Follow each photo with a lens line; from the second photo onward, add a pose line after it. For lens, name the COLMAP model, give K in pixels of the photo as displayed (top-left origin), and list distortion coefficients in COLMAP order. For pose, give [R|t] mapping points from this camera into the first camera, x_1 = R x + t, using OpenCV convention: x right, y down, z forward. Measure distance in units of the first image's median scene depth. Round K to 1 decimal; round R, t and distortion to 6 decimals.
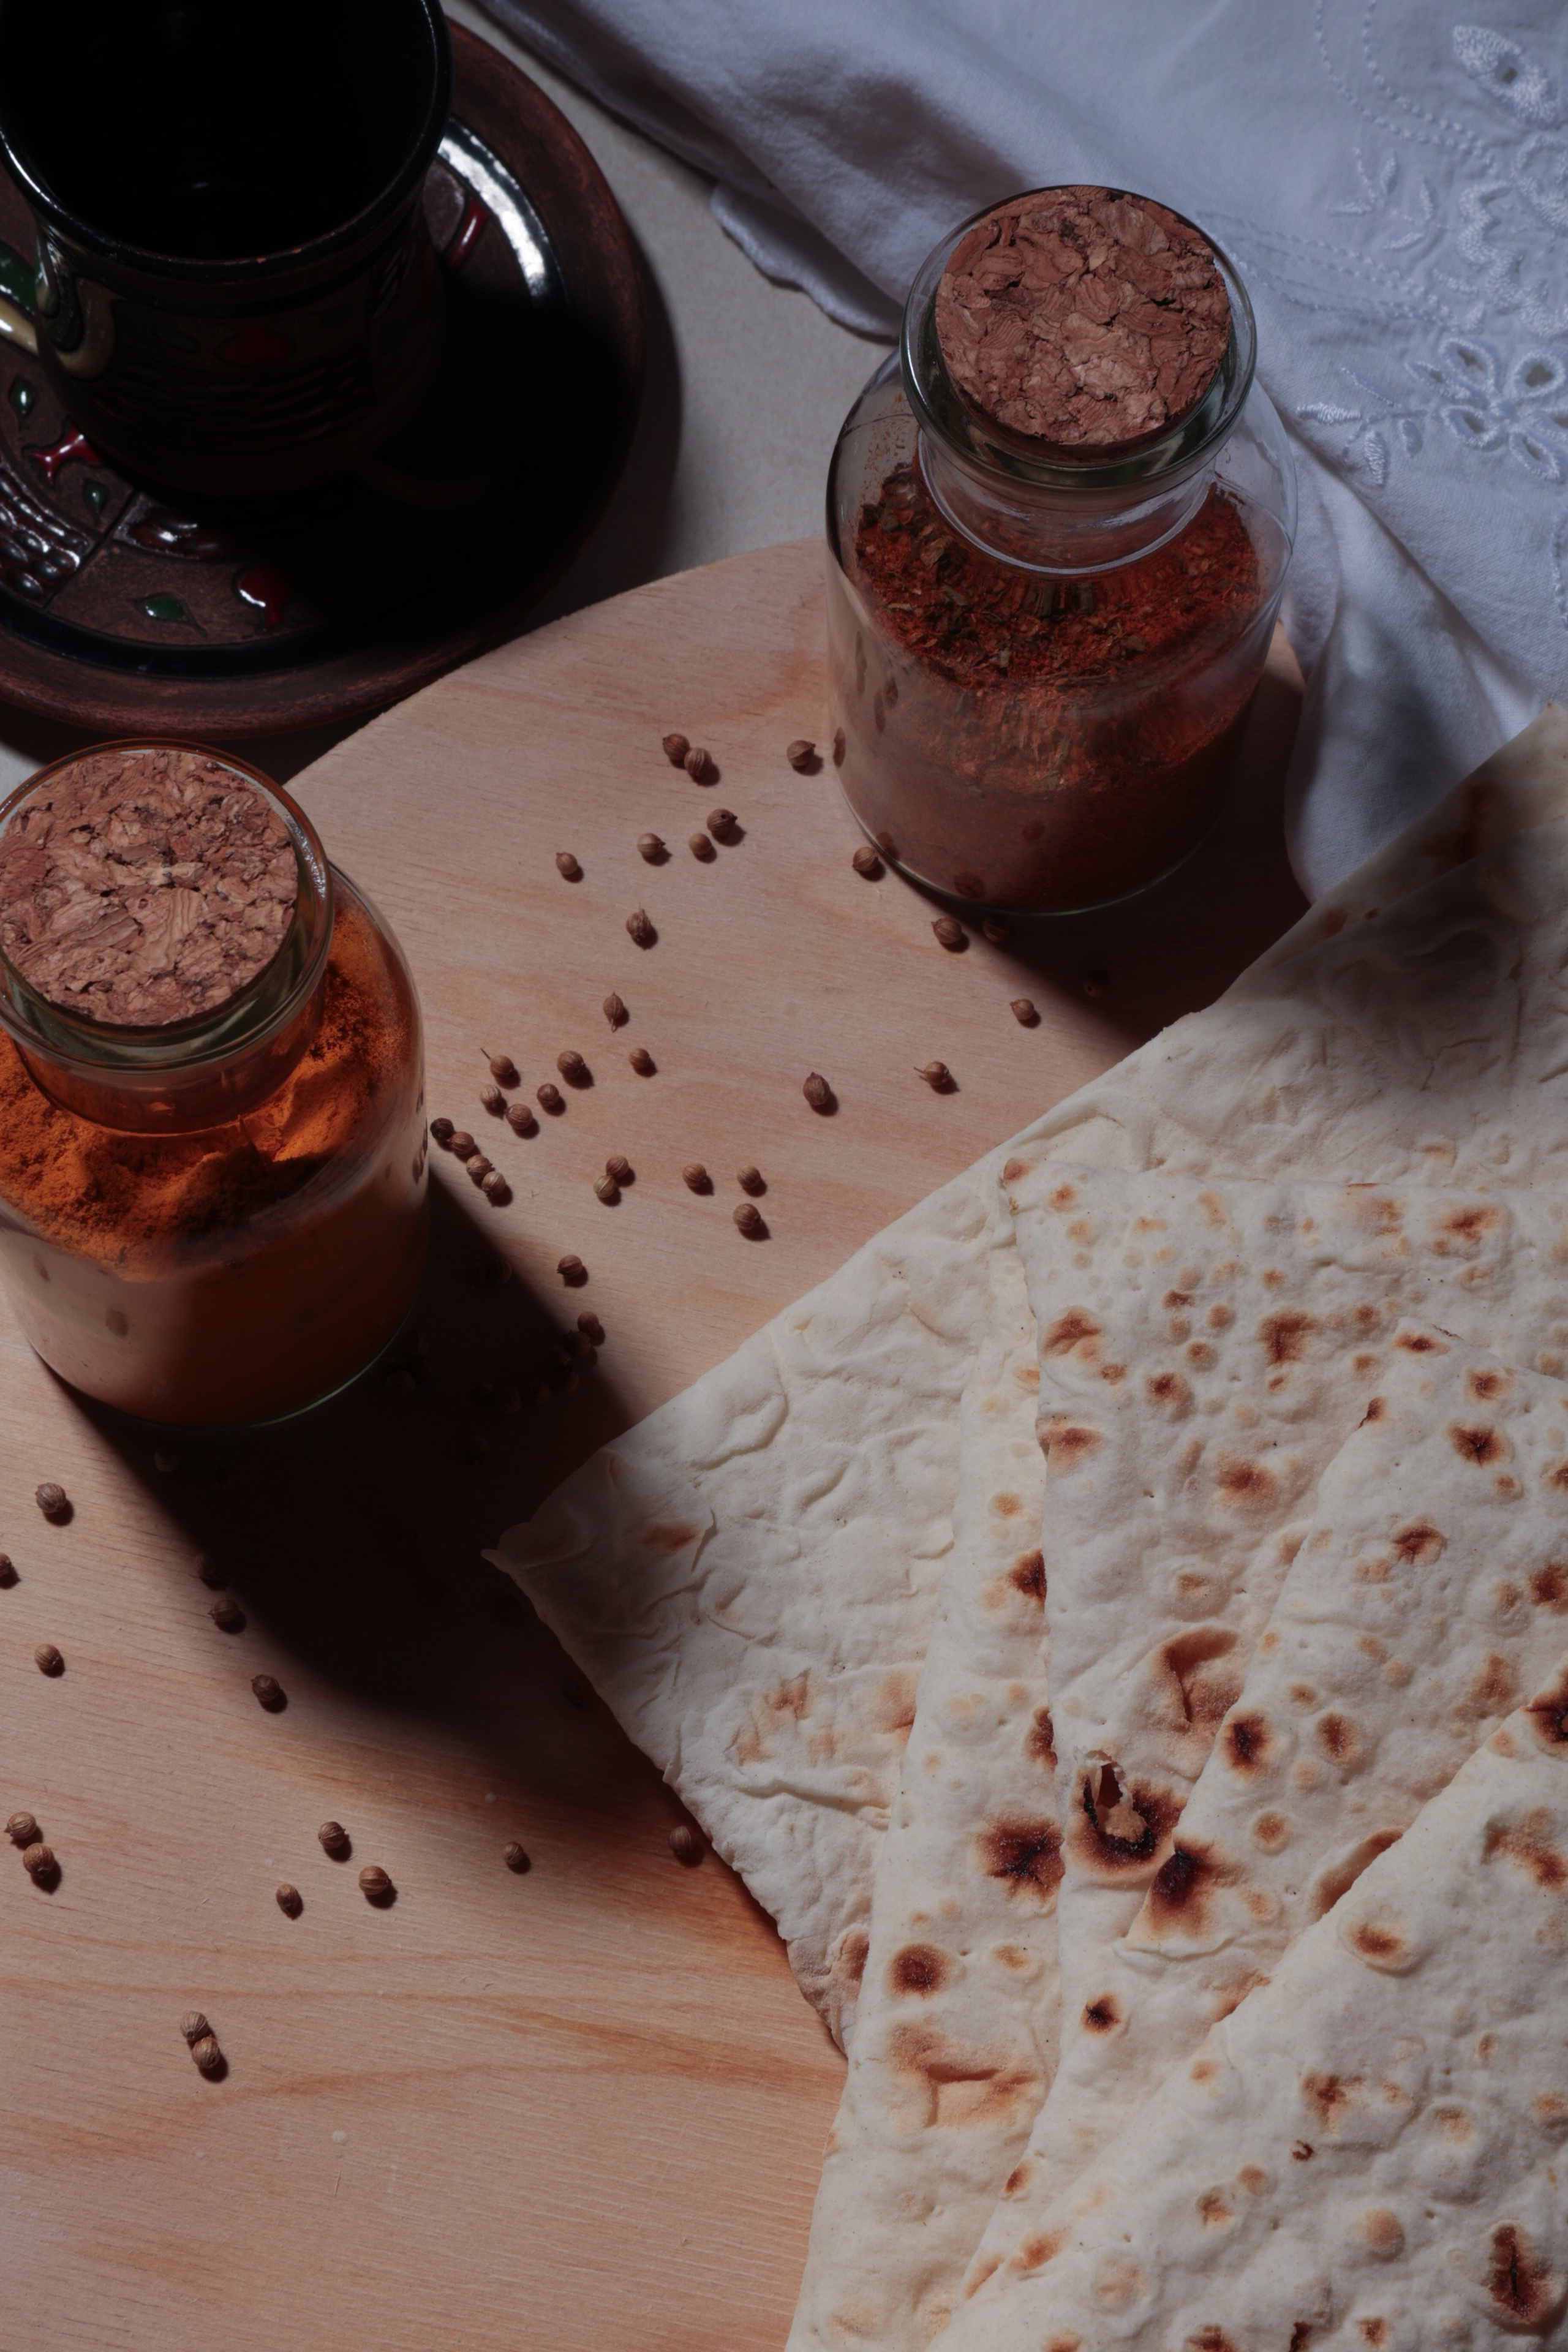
lens RADIAL K [[6716.6, 0, 781.5], [0, 6716.6, 1122.8], [0, 0, 1]] dist [0.462891, 0.442094]
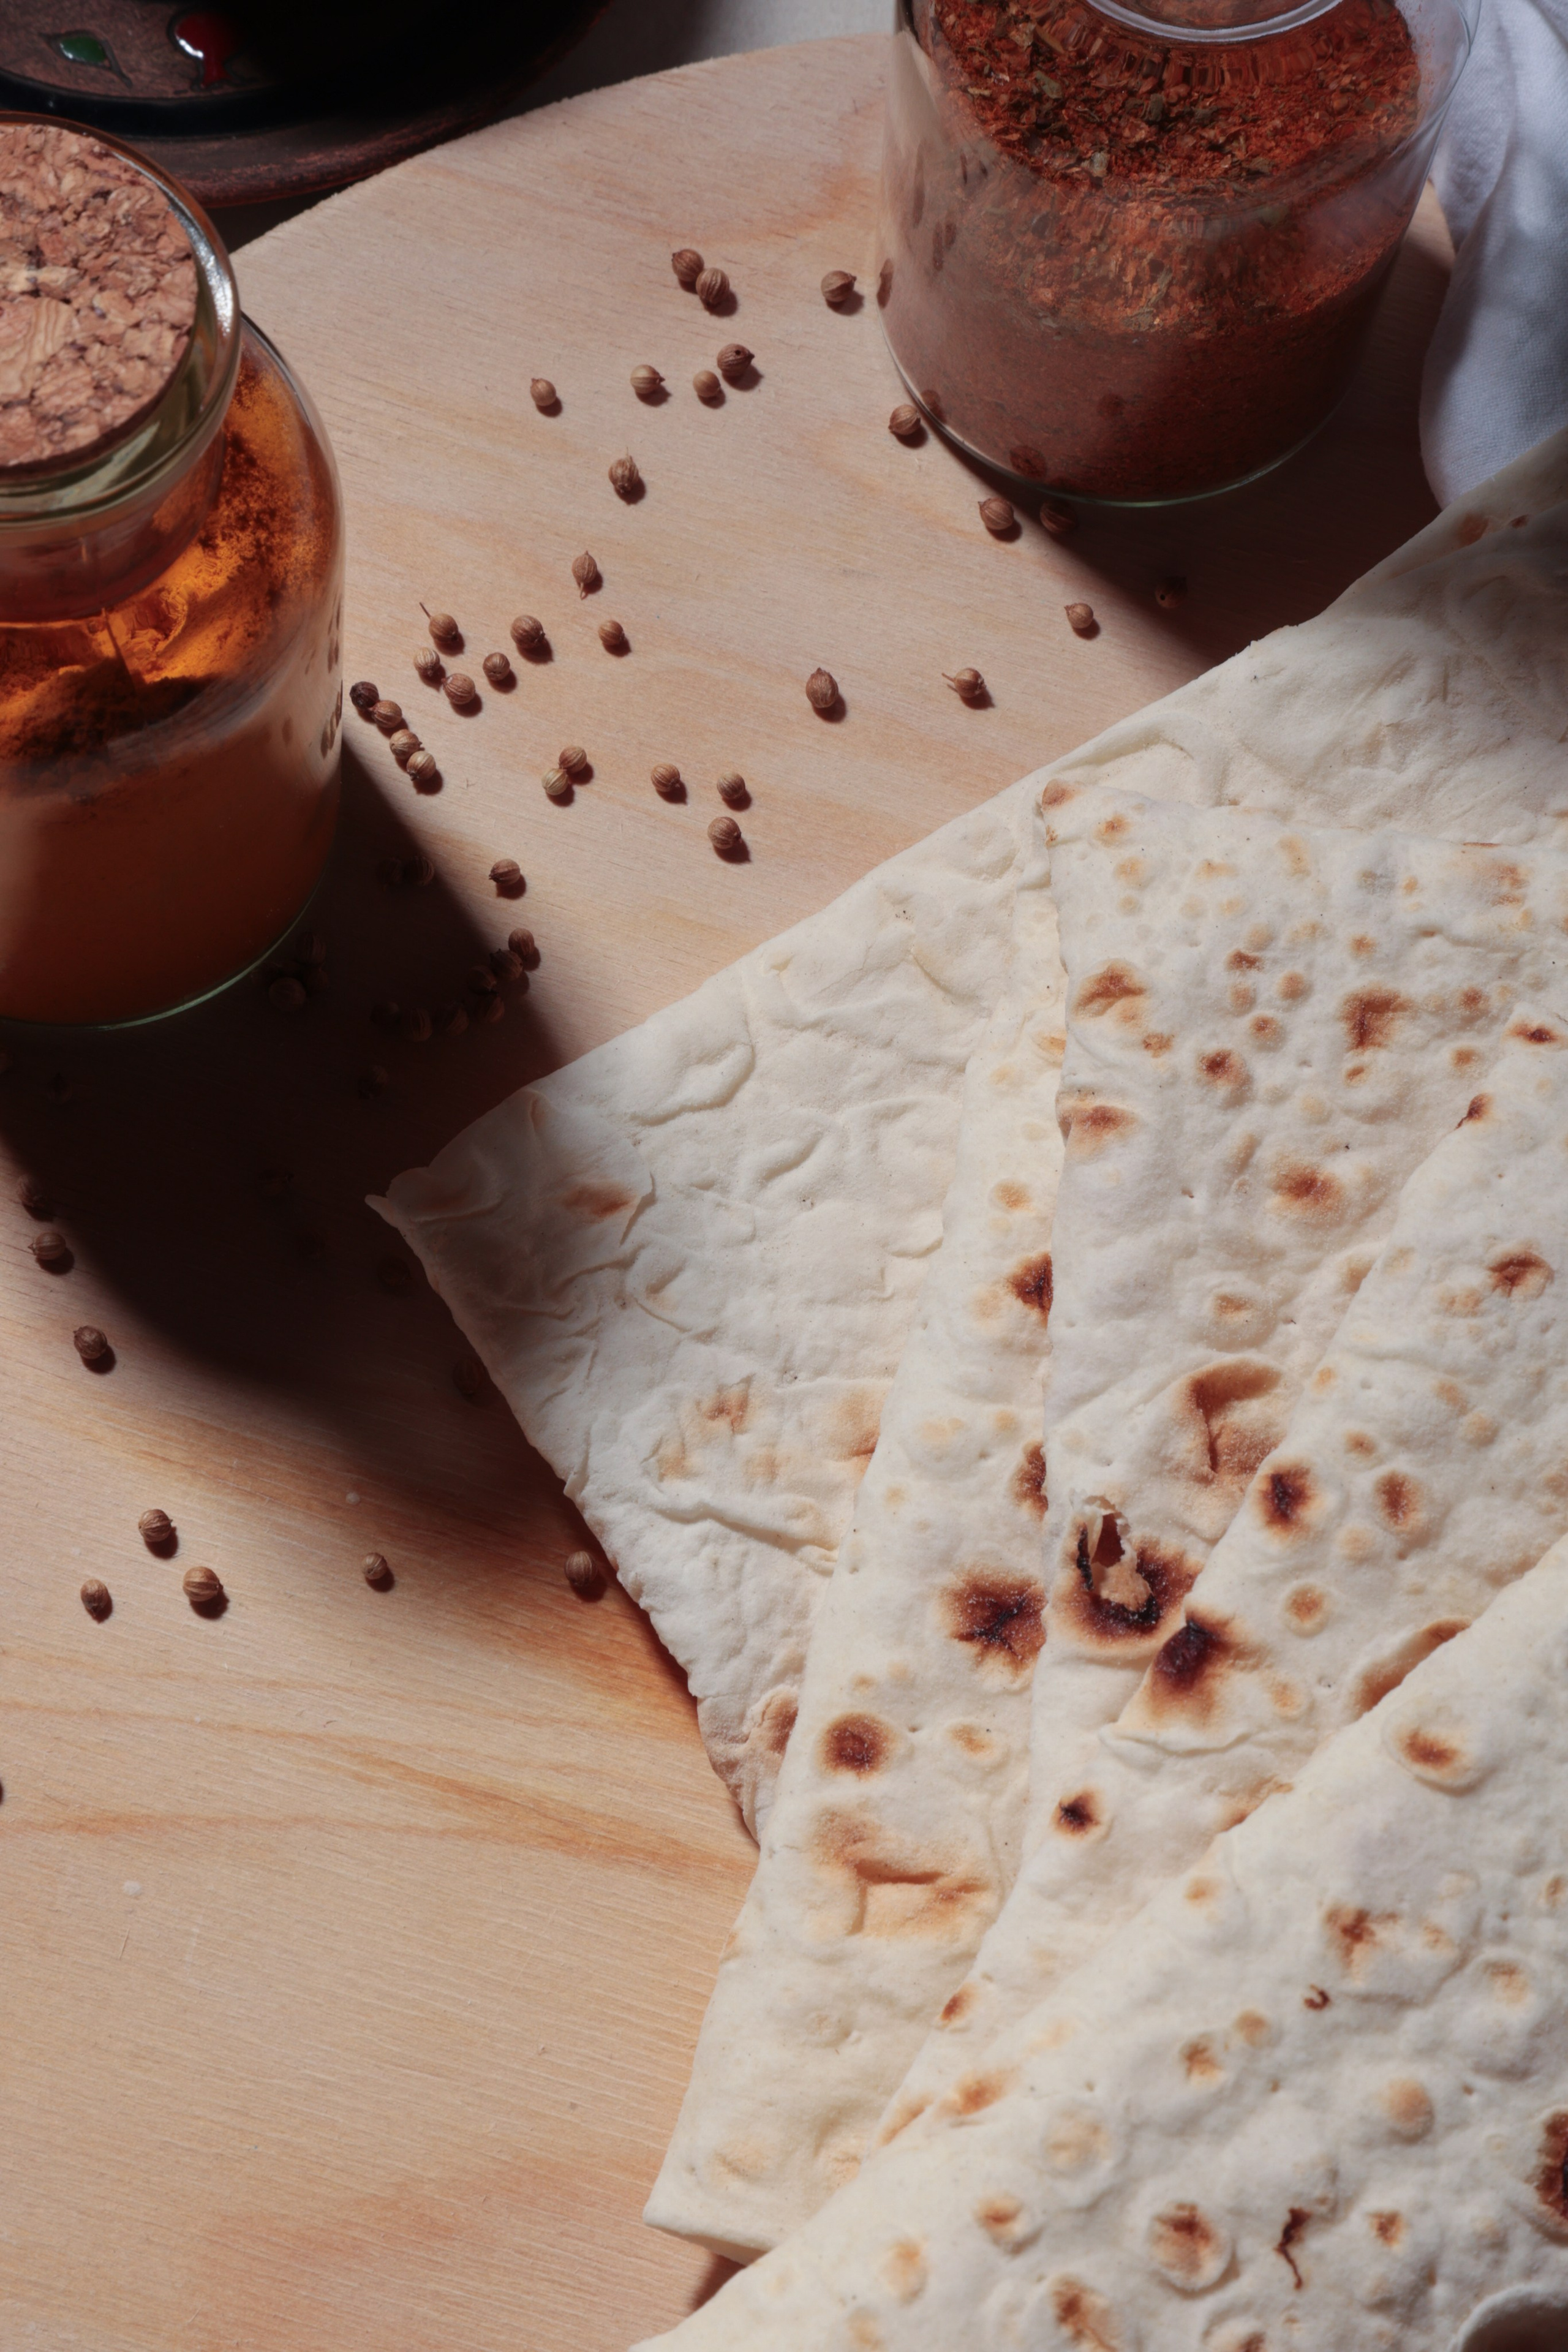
lens RADIAL K [[6716.6, 0, 781.5], [0, 6716.6, 1122.8], [0, 0, 1]] dist [0.462891, 0.442094]
pose [[0.996245, 0.086422, 0.005184, 0.000616], [-0.086498, 0.996111, 0.016763, 0.036969], [-0.003715, -0.017149, 0.999846, 0.185446]]
